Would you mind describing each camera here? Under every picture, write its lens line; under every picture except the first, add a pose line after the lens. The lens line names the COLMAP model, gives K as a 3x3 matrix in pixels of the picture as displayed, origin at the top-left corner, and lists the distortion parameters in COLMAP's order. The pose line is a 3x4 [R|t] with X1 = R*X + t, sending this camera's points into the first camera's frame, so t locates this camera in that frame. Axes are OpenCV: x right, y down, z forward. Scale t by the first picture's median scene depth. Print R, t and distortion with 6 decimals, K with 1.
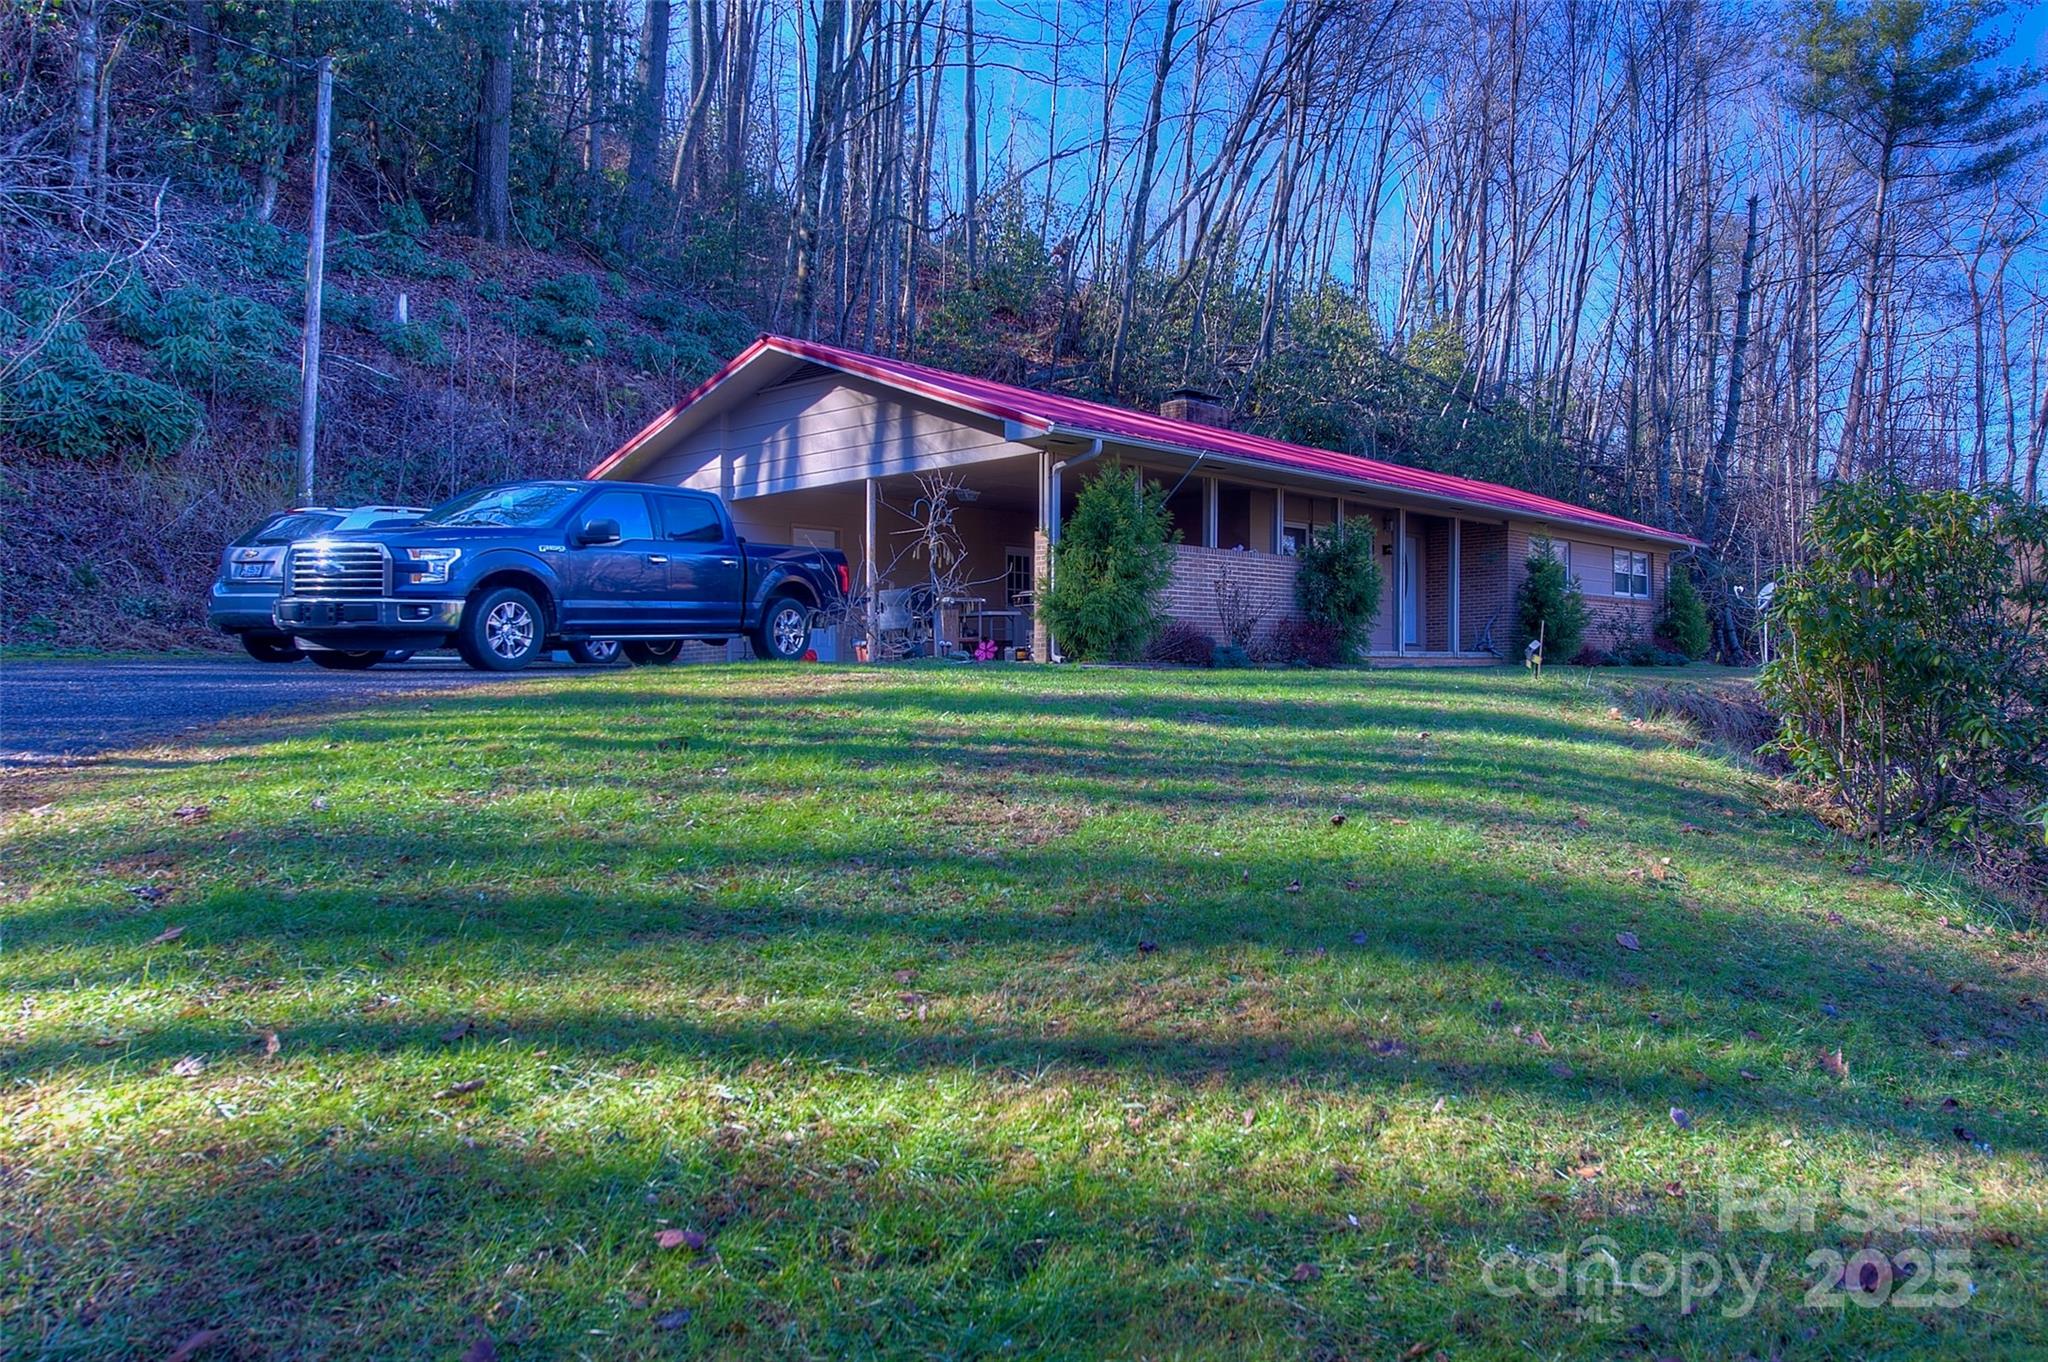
lens RADIAL K [[2995.4, 0, 1024.0], [0, 2995.4, 681.0], [0, 0, 1]] dist [0.053029, 0.020014]
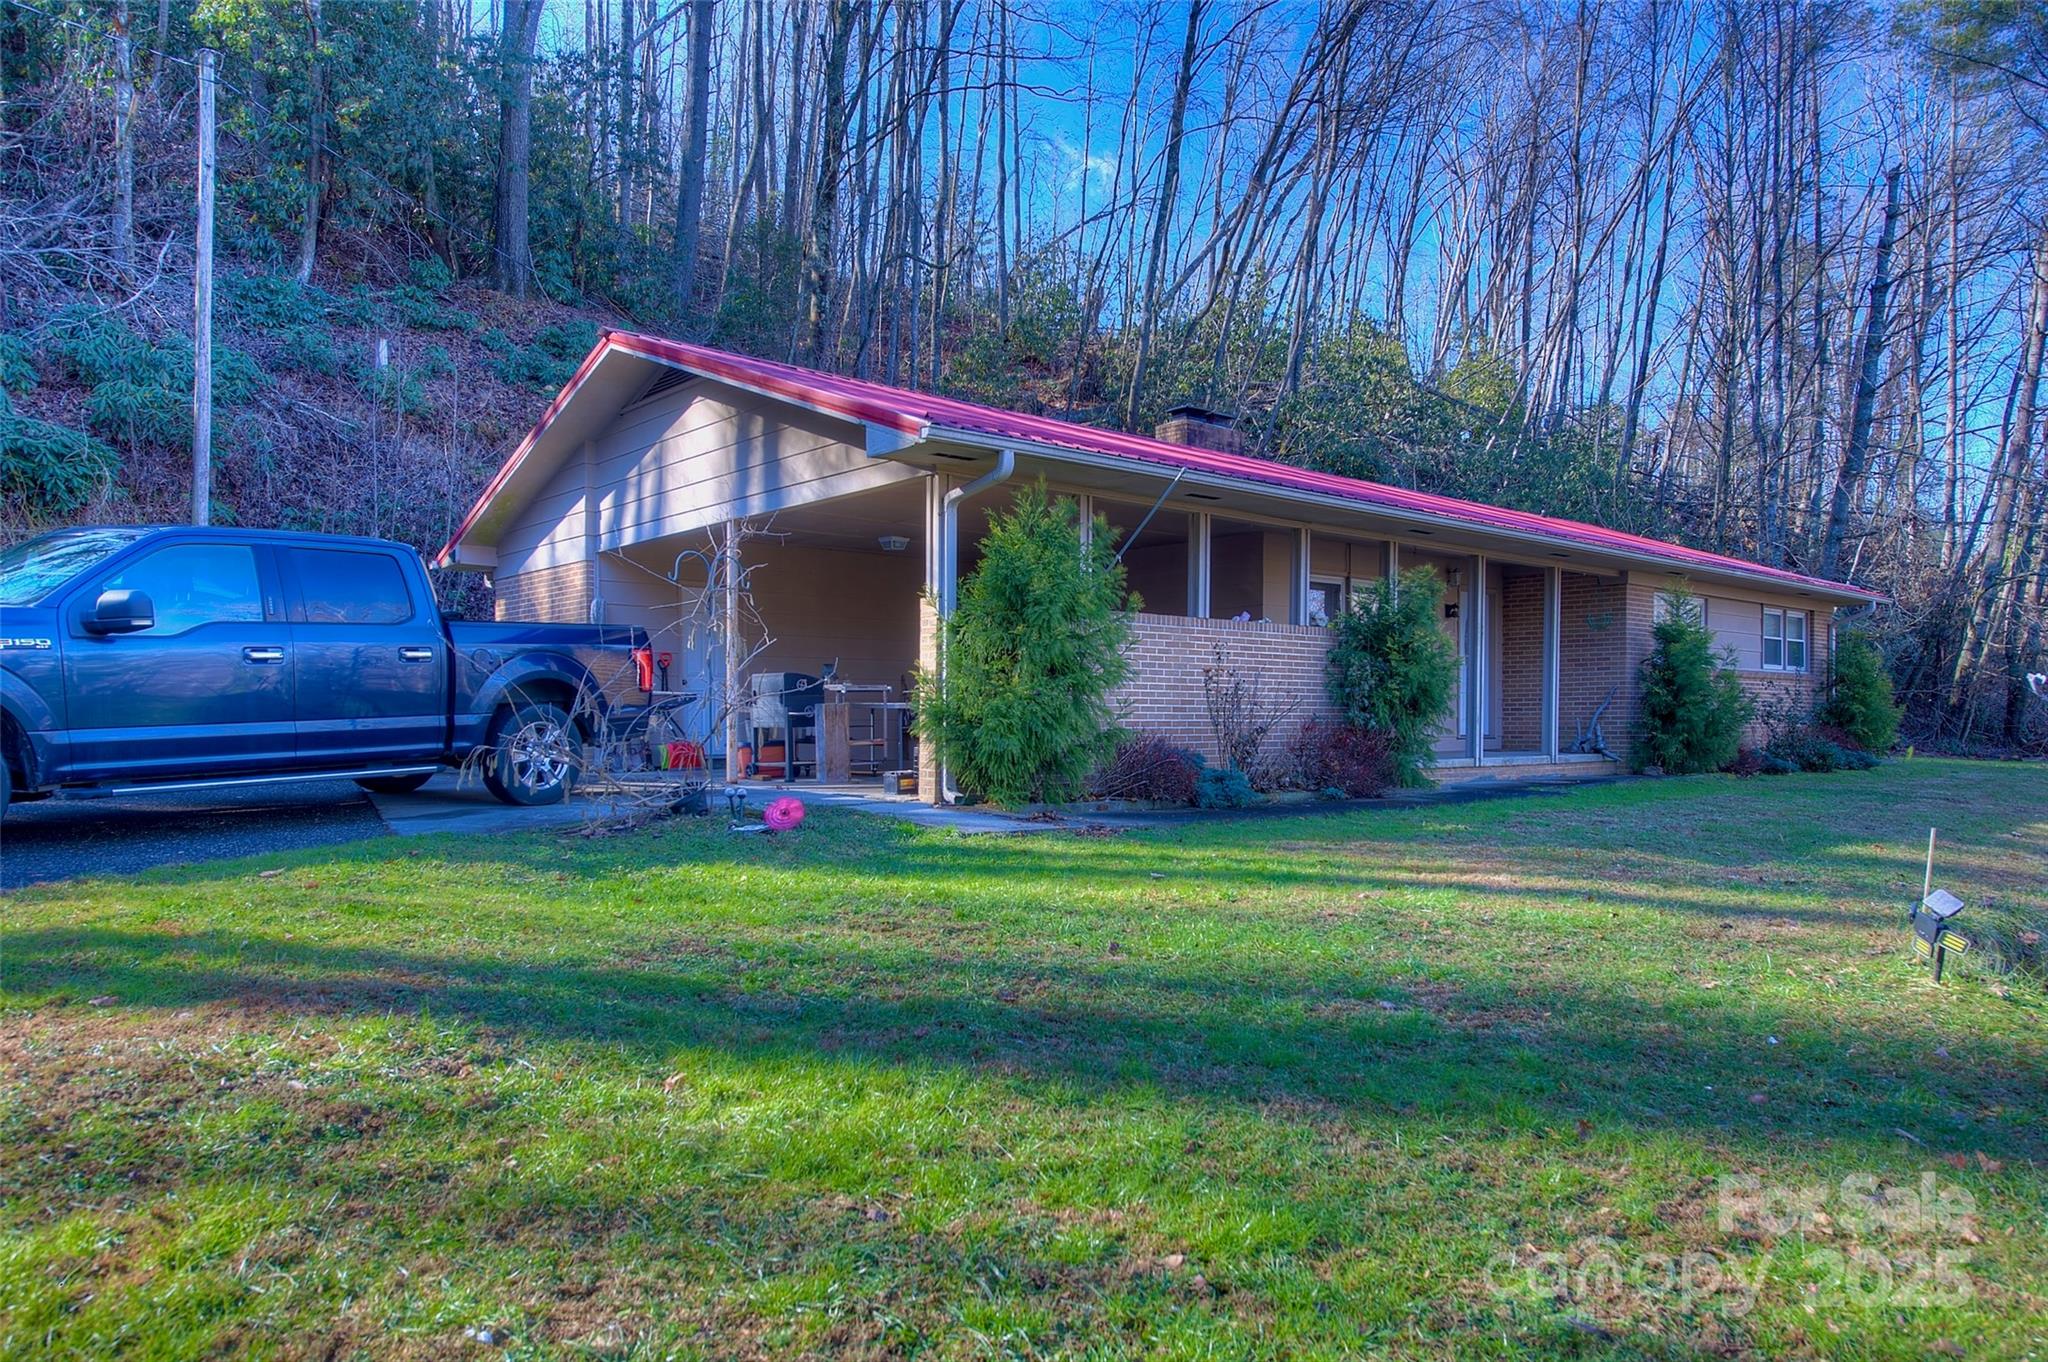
lens RADIAL K [[1352.8, 0, 1024.0], [0, 1352.8, 681.0], [0, 0, 1]] dist [0.004403, 0.006132]
pose [[0.992514, 0.002464, -0.122108, 0.057463], [0.002555, 0.999159, 0.040925, -0.040729], [0.122106, -0.040931, 0.991673, 0.660041]]
